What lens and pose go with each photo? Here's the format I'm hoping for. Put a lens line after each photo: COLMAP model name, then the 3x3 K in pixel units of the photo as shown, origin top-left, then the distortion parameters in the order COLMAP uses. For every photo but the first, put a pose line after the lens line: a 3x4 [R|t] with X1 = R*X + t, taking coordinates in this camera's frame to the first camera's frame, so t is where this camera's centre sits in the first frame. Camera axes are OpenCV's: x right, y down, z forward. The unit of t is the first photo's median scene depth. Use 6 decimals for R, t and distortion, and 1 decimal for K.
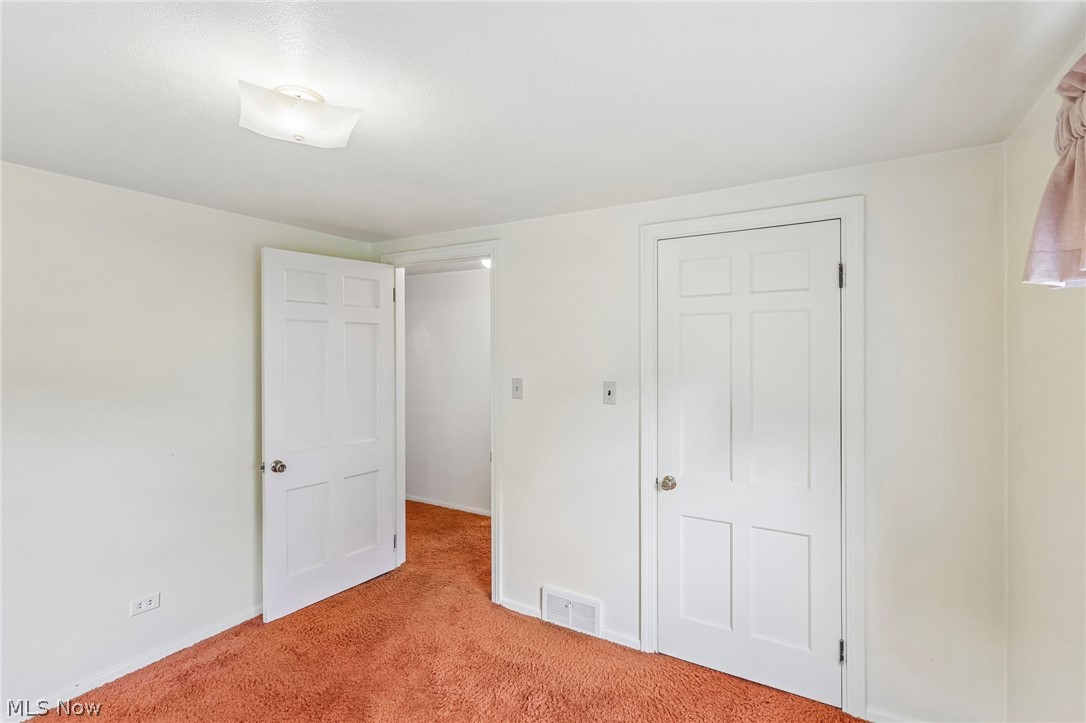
lens RADIAL K [[508.6, 0, 546.0], [0, 508.6, 357.4], [0, 0, 1]] dist [-0.005440, 0.003143]
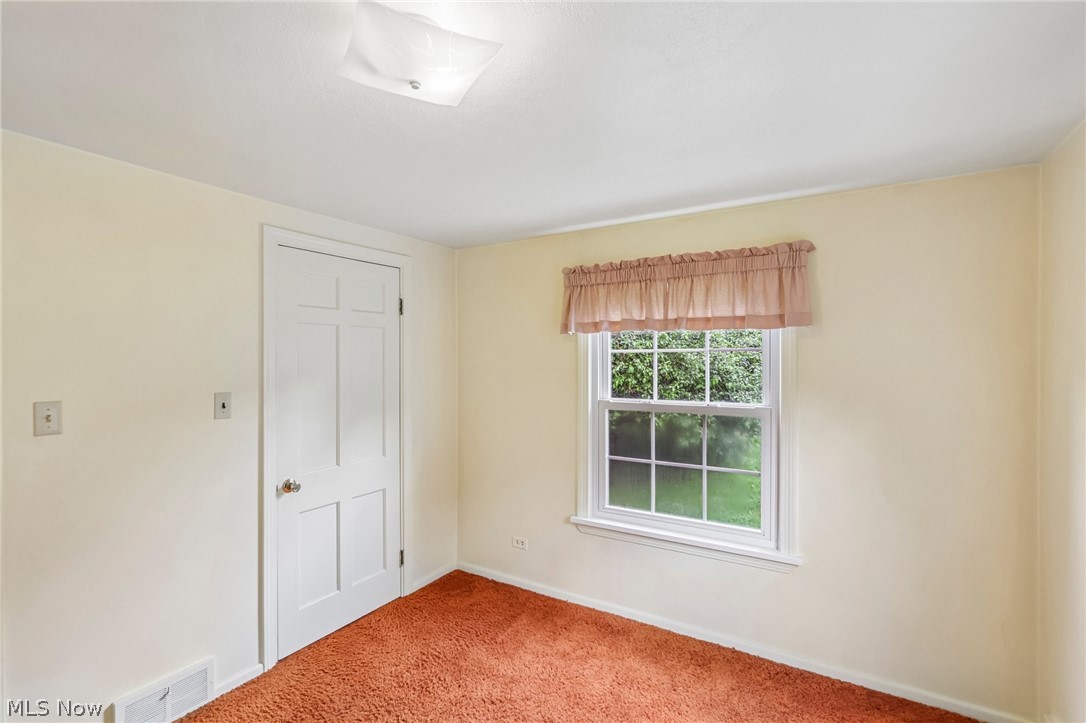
lens RADIAL K [[508.6, 0, 541.0], [0, 508.6, 361.2], [0, 0, 1]] dist [-0.005440, 0.003143]
pose [[0.021816, -0.008482, 0.999726, -0.737773], [0.009475, 0.999921, 0.008277, -0.007119], [-0.999717, 0.009292, 0.021894, 0.452957]]
